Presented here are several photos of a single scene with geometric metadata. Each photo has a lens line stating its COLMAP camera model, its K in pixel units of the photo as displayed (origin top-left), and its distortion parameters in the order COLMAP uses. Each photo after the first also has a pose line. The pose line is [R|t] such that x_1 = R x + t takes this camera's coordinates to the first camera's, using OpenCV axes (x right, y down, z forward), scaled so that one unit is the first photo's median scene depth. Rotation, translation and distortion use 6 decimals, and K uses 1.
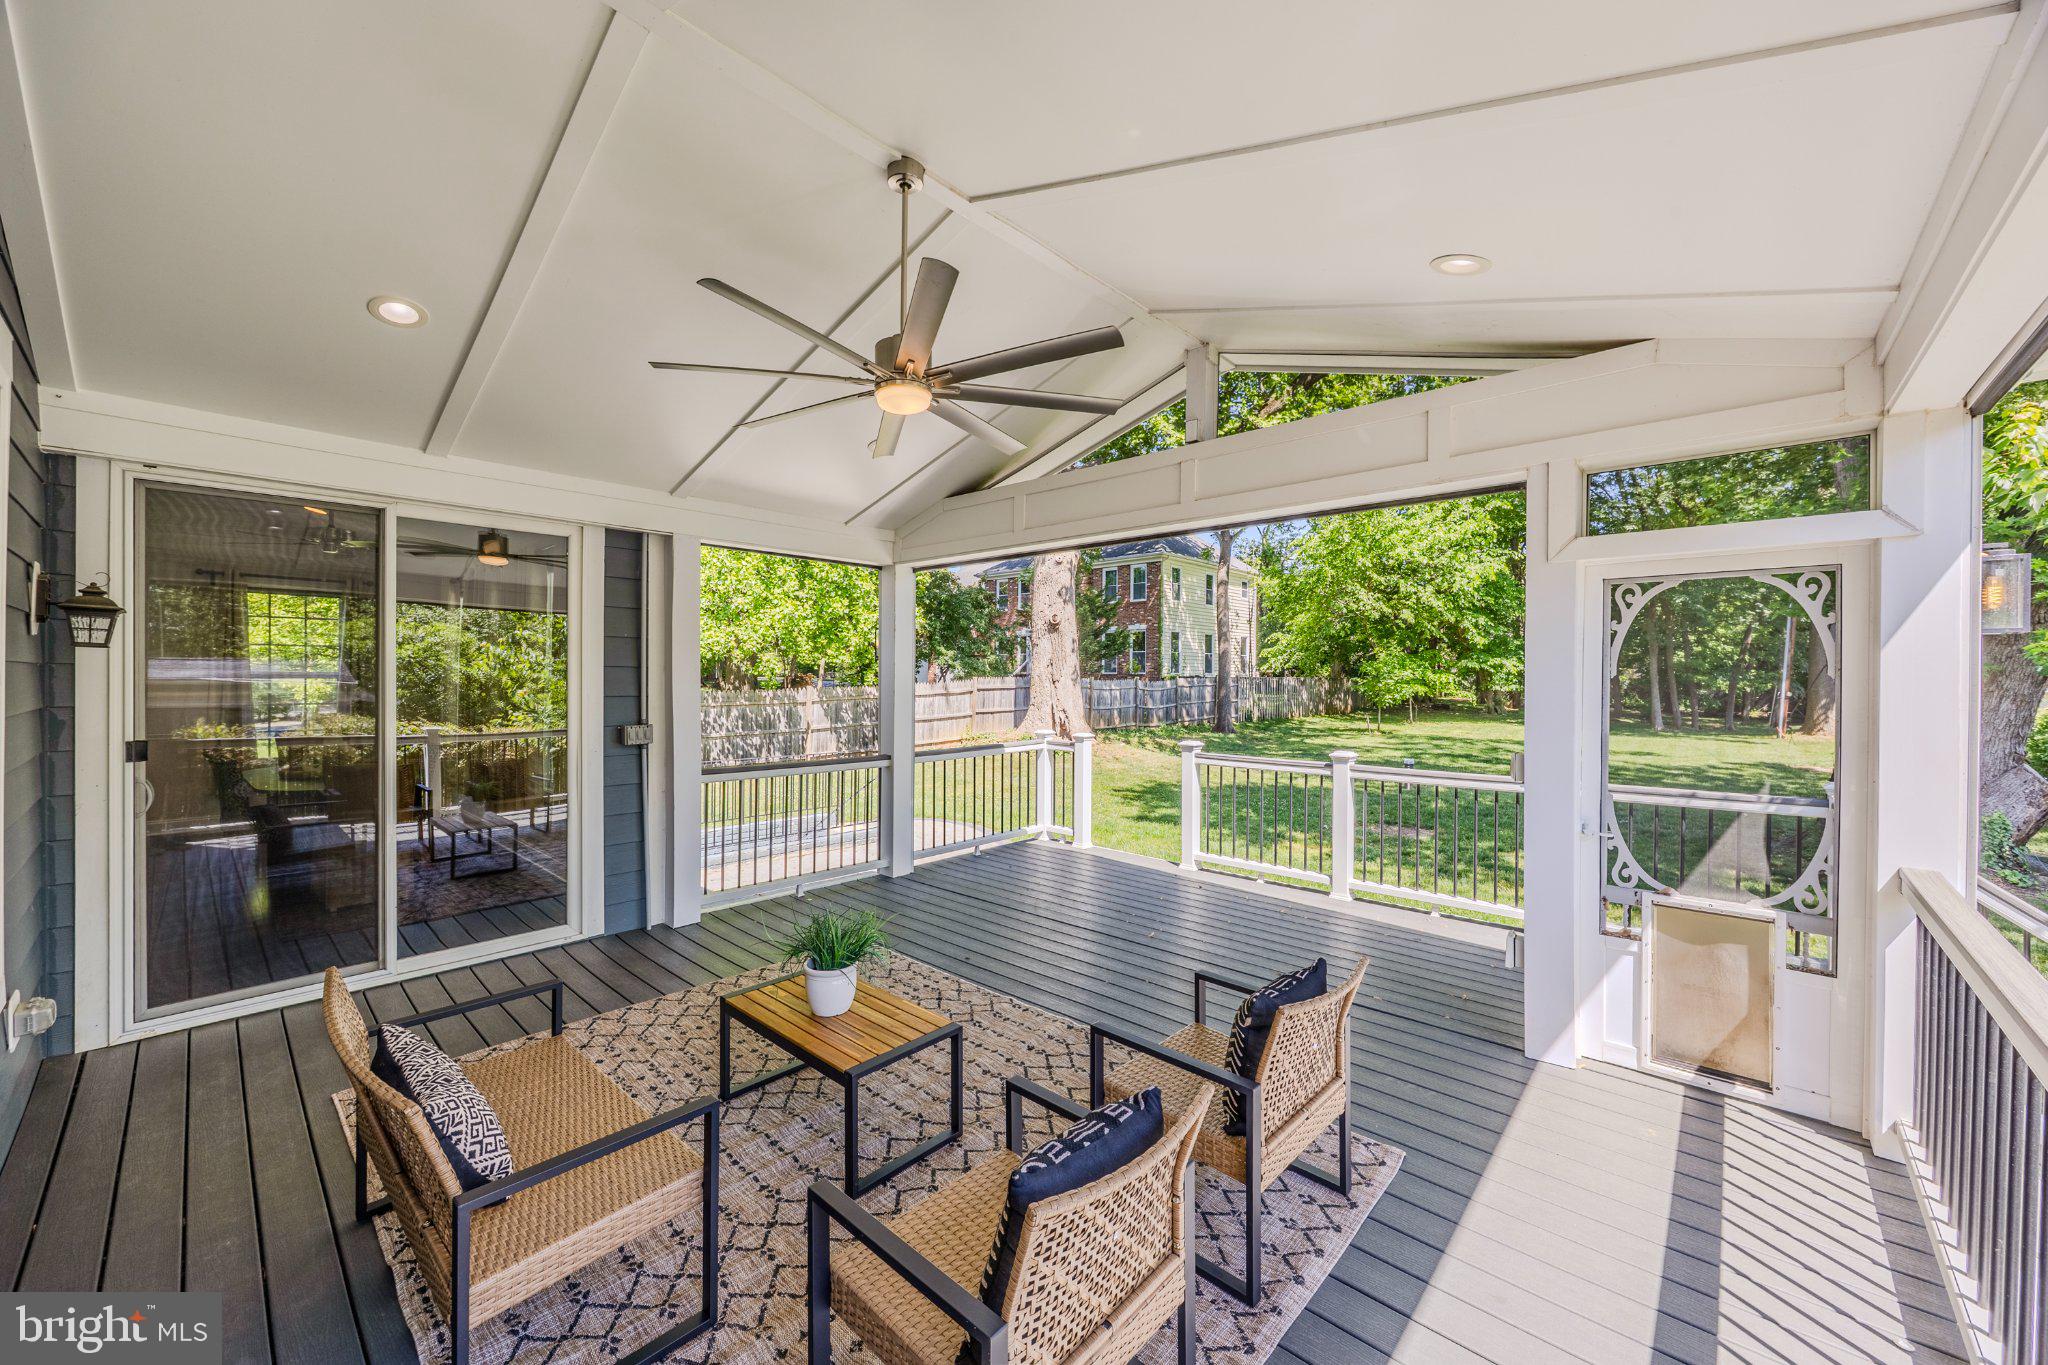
lens RADIAL K [[790.3, 0, 1029.4], [0, 790.3, 680.7], [0, 0, 1]] dist [0.010988, 0.000150]
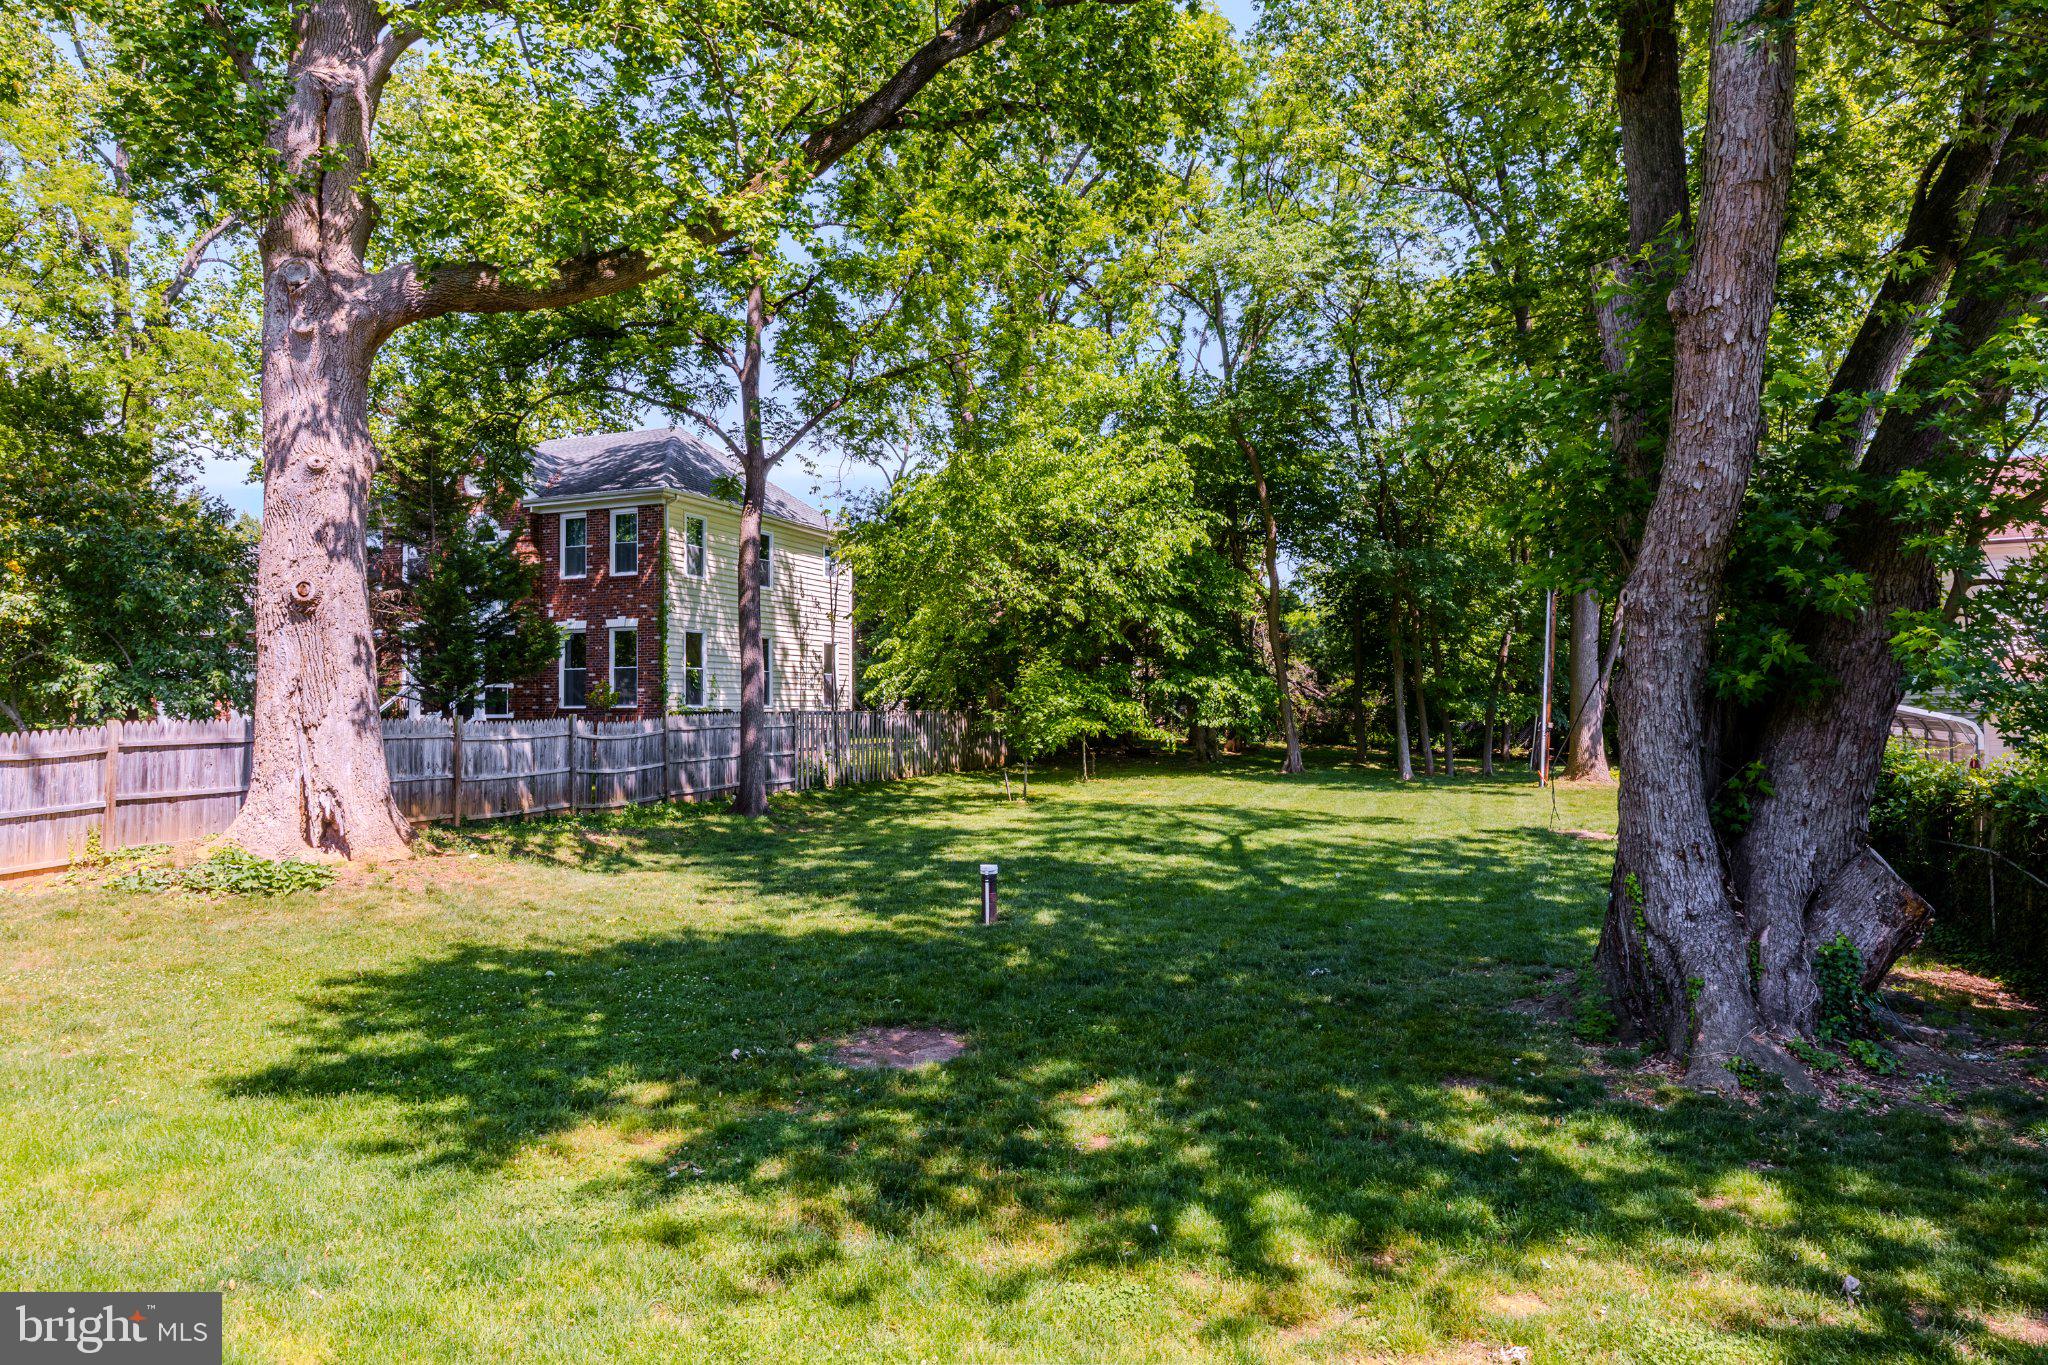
lens RADIAL K [[1252.3, 0, 1022.7], [0, 1252.3, 685.7], [0, 0, 1]] dist [-0.001521, 0.000255]
pose [[0.934883, -0.006639, 0.354894, 0.091548], [0.015638, 0.999625, -0.022494, -0.000357], [-0.354611, 0.026579, 0.934636, 0.096981]]
